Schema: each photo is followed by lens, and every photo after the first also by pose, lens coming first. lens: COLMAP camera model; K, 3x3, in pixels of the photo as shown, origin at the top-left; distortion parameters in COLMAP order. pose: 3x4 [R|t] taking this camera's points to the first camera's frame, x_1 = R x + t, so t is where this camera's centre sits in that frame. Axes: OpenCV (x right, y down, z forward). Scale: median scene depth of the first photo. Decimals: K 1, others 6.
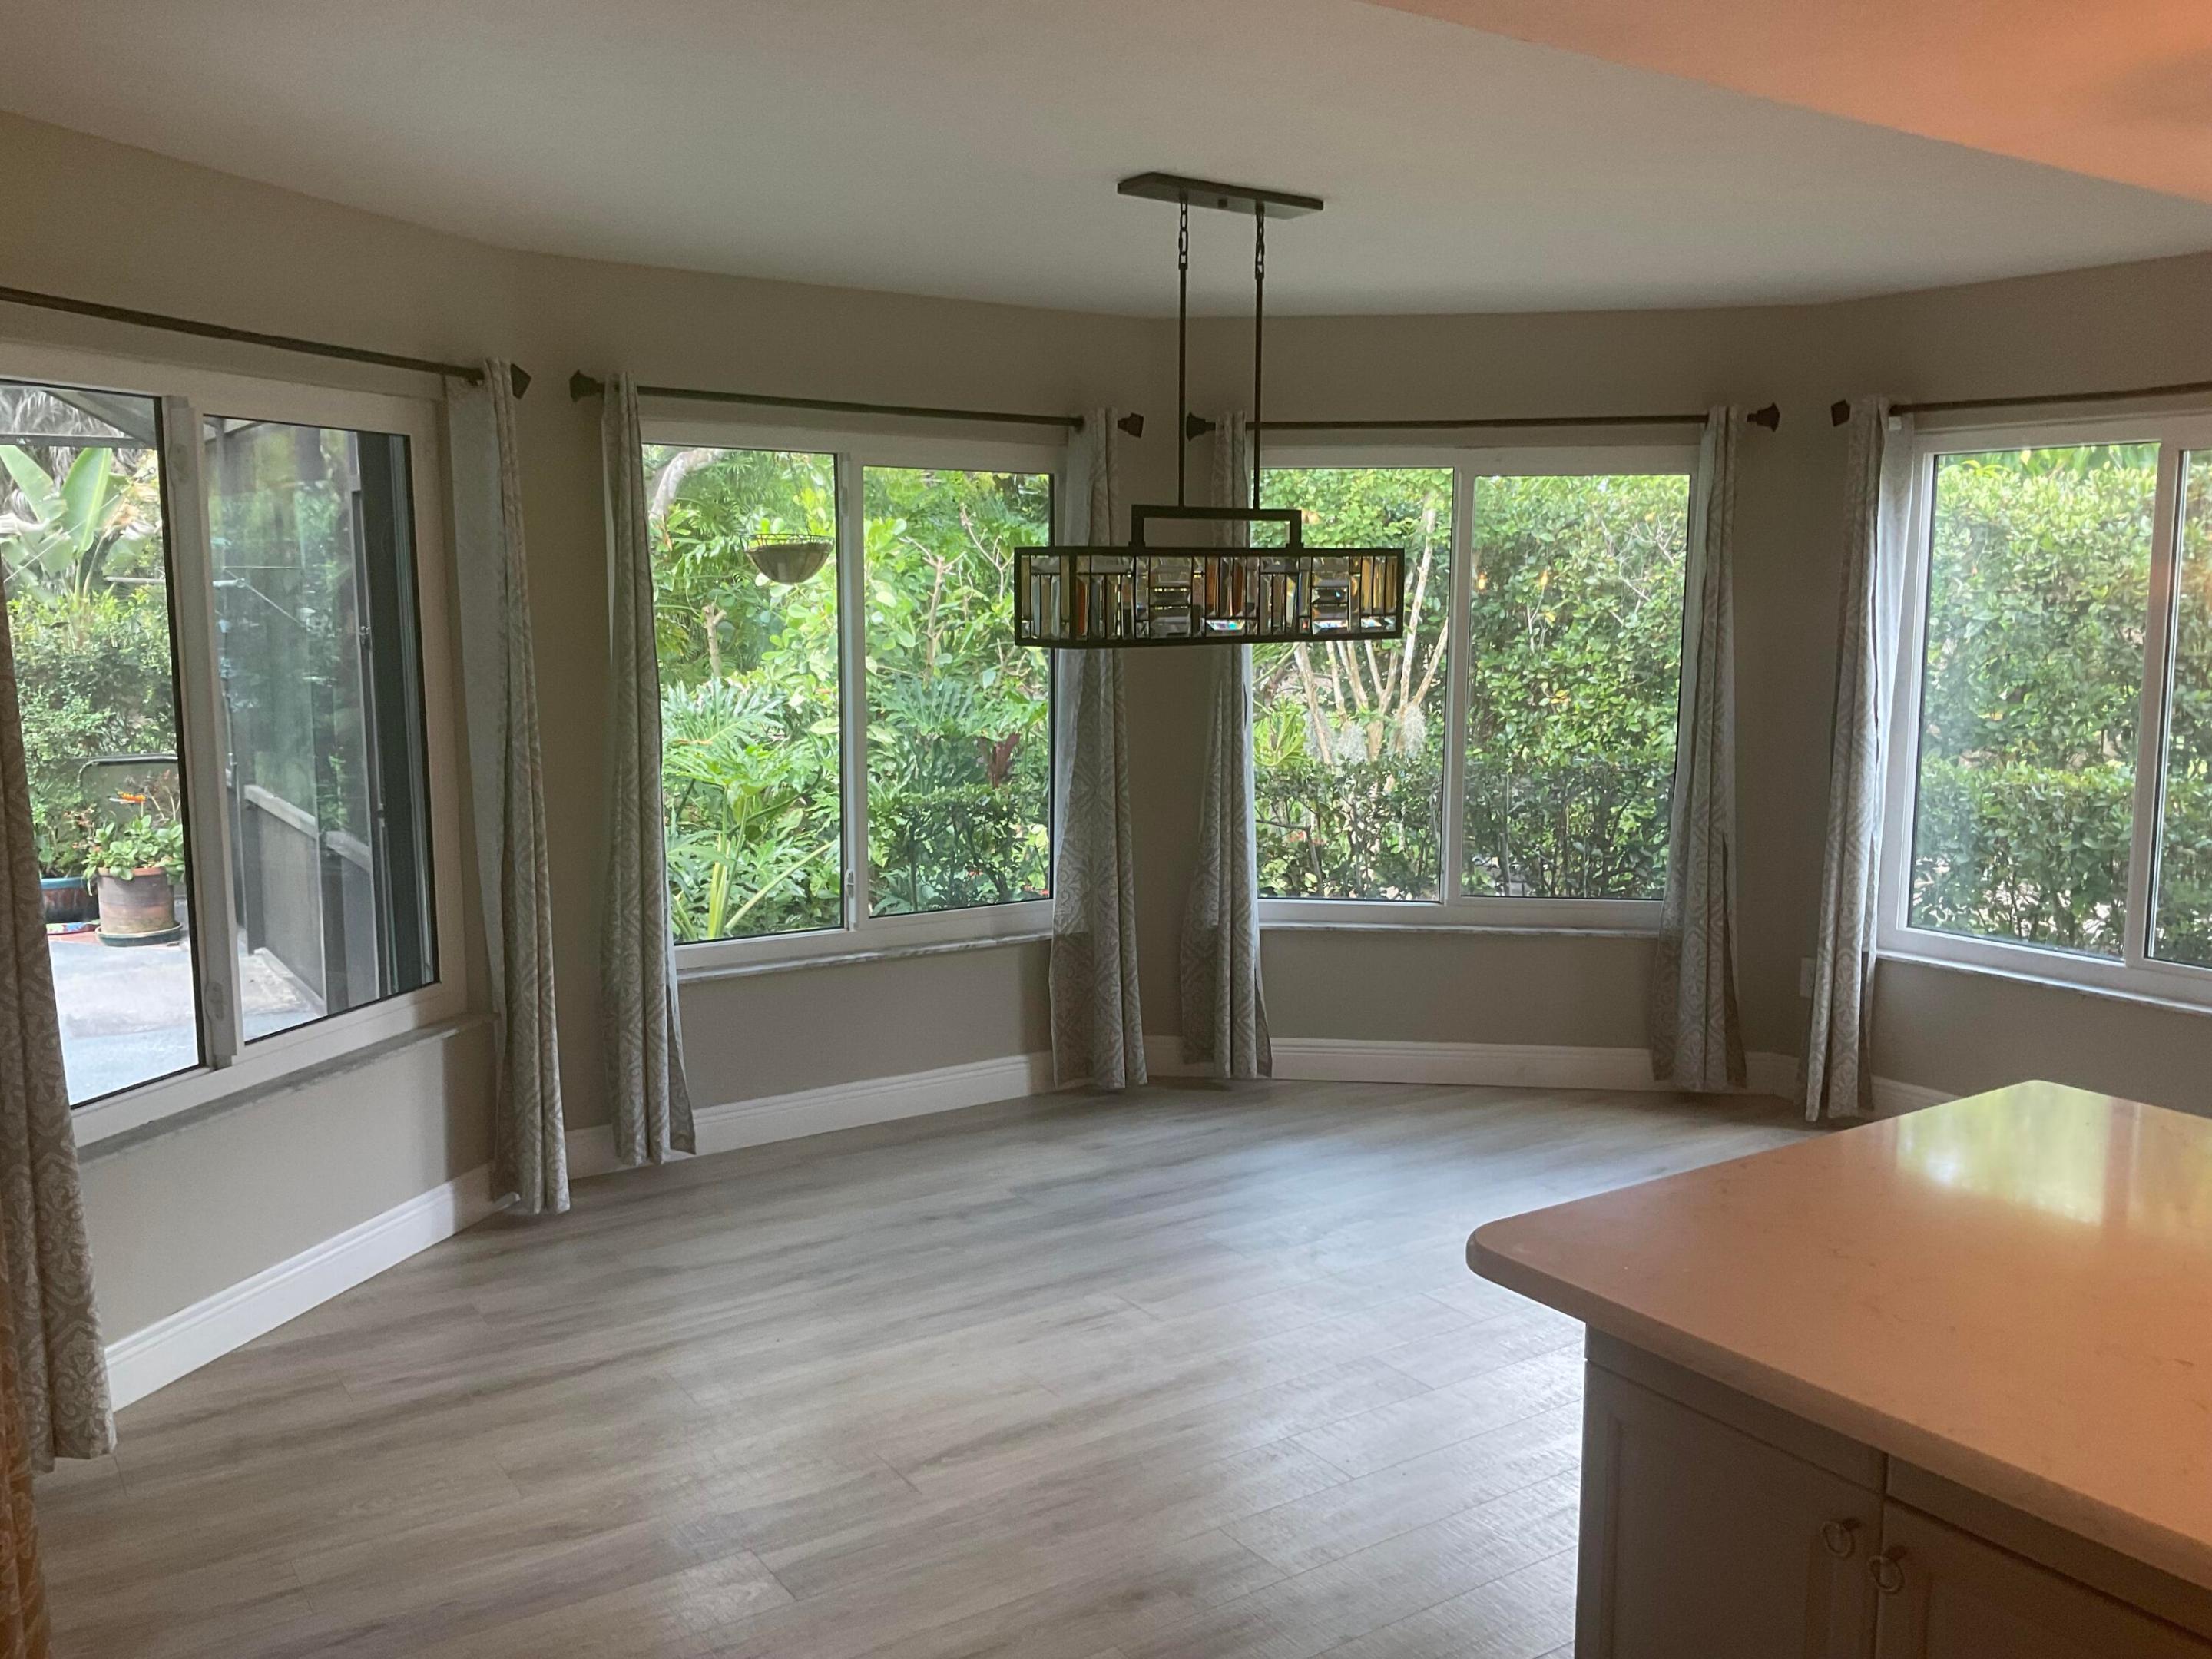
lens RADIAL K [[1820.9, 0, 1106.0], [0, 1820.9, 829.5], [0, 0, 1]] dist [0.123542, -0.261532]
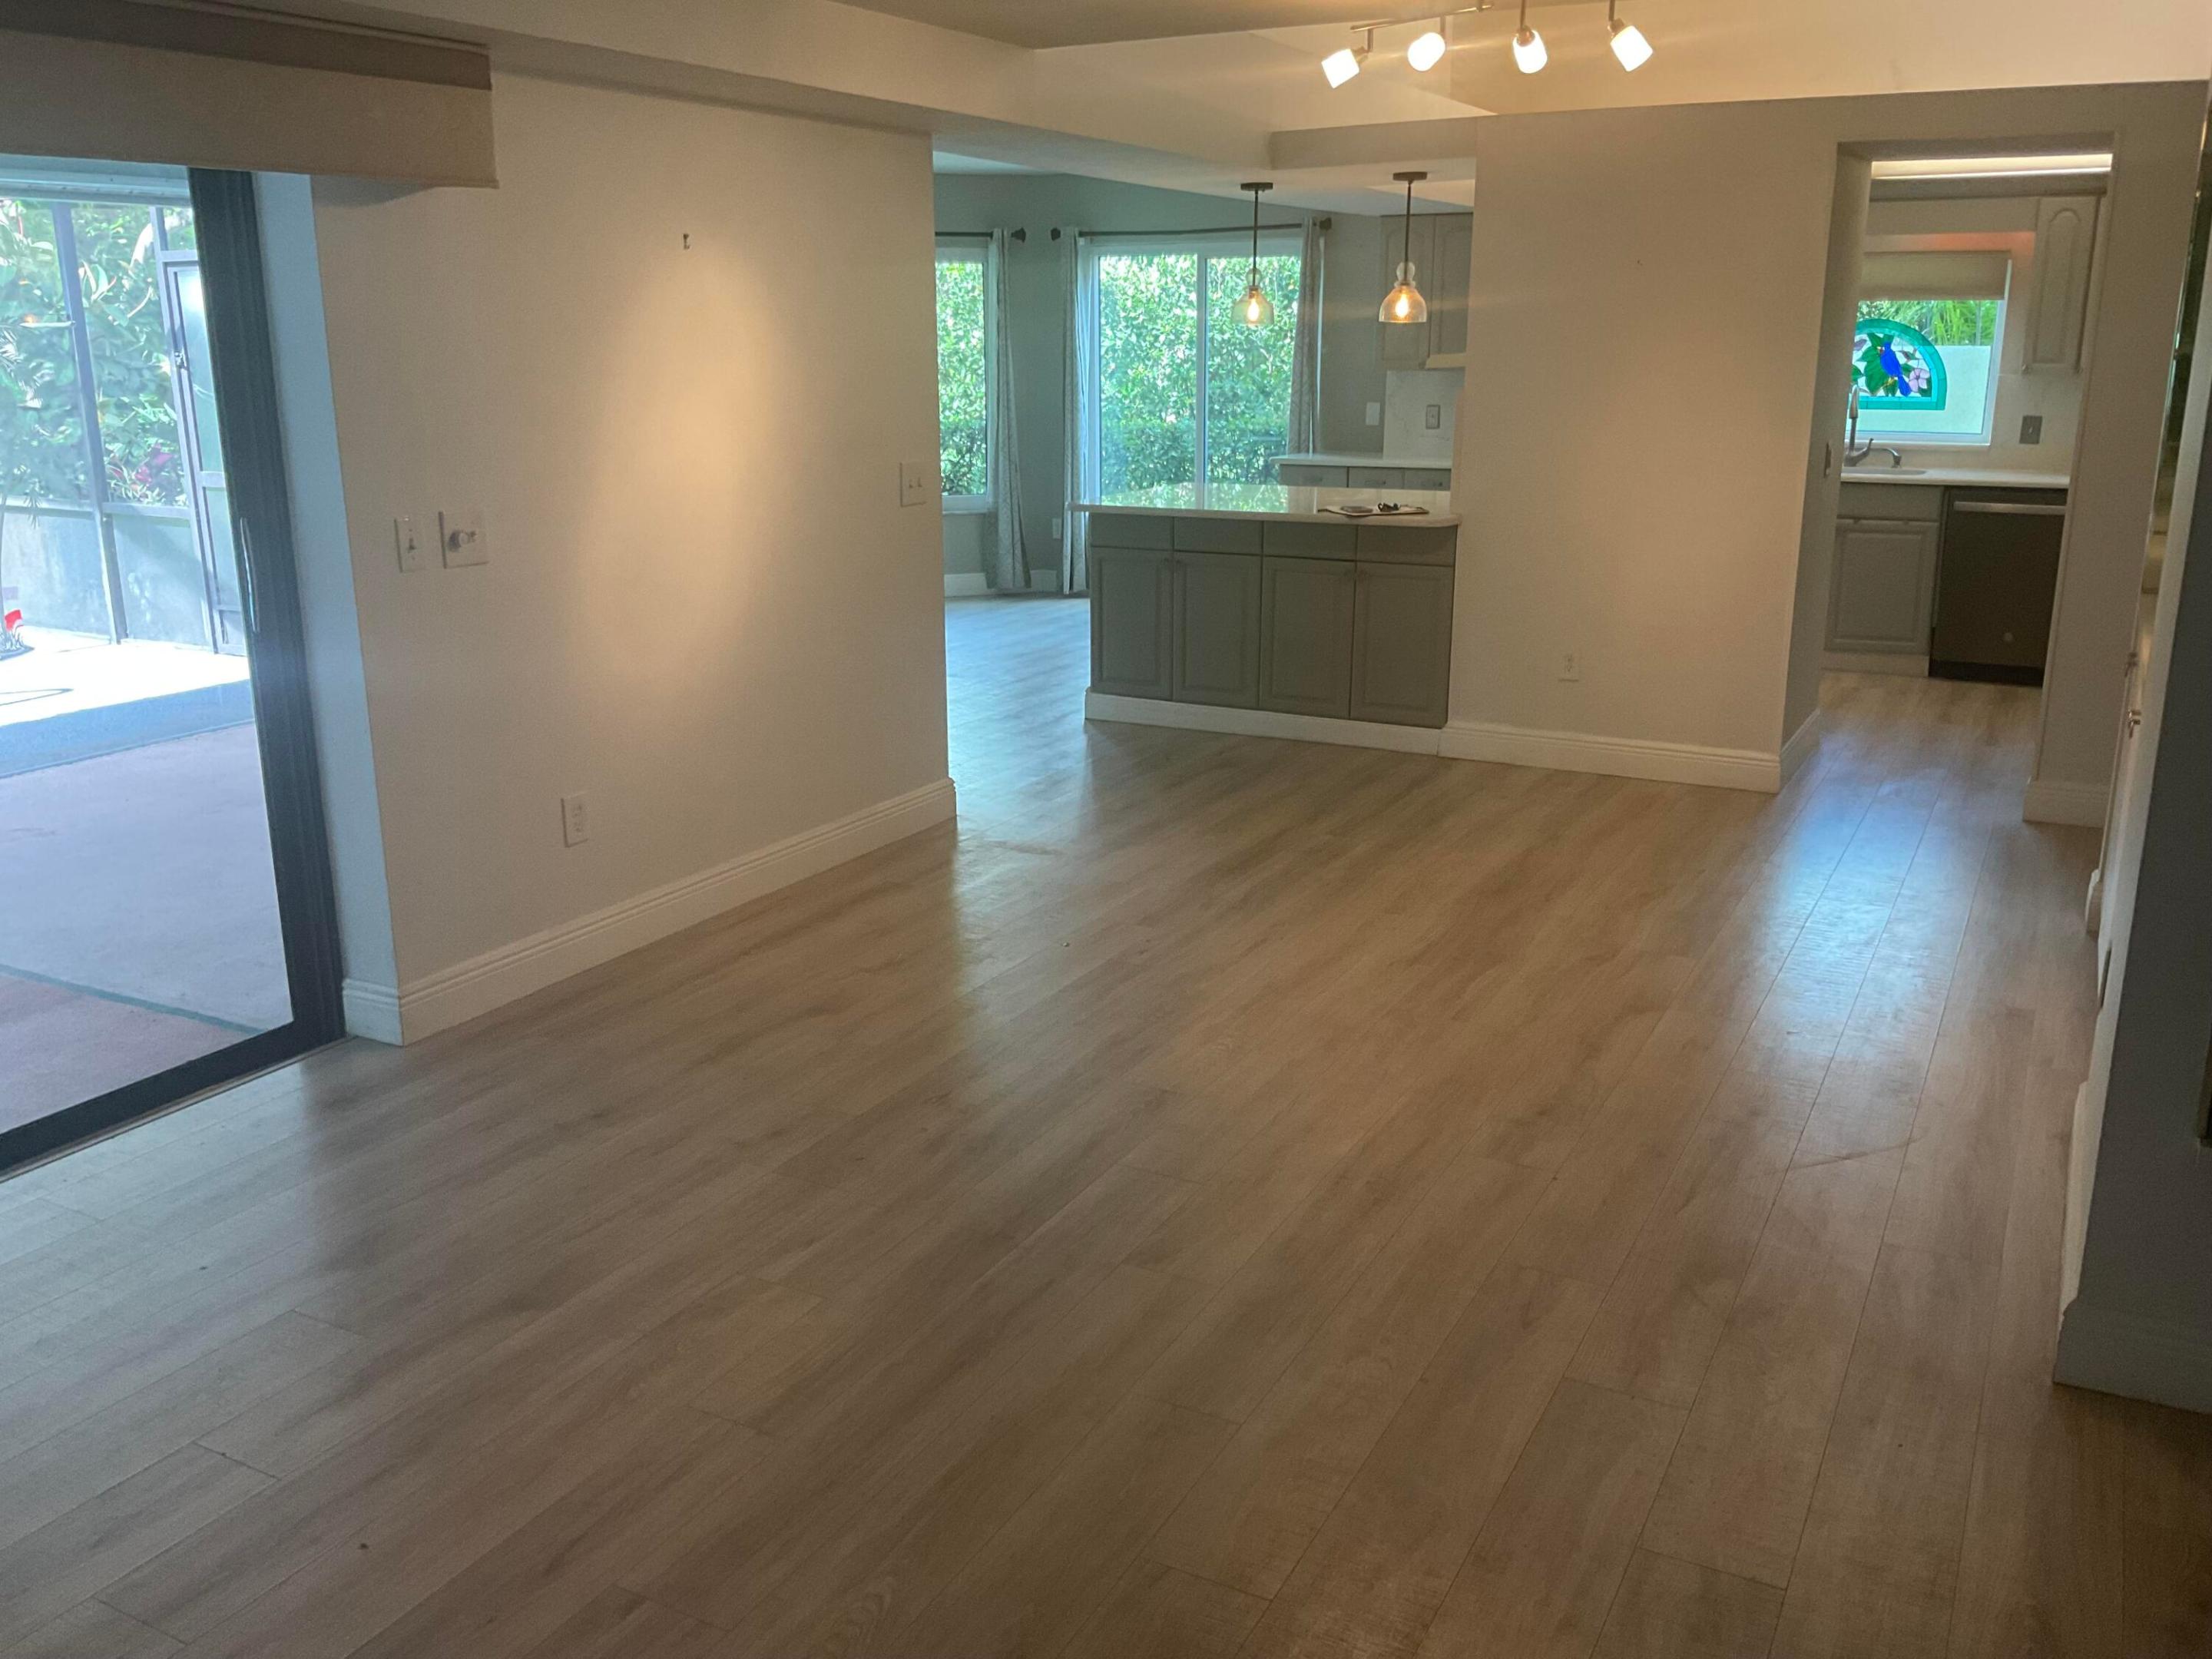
lens RADIAL K [[1820.9, 0, 1106.0], [0, 1820.9, 829.5], [0, 0, 1]] dist [0.123542, -0.261532]
pose [[0.883366, -0.127872, 0.450903, -0.509709], [0.069059, 0.987073, 0.144631, 0.121254], [-0.463569, -0.096624, 0.880777, -0.804807]]
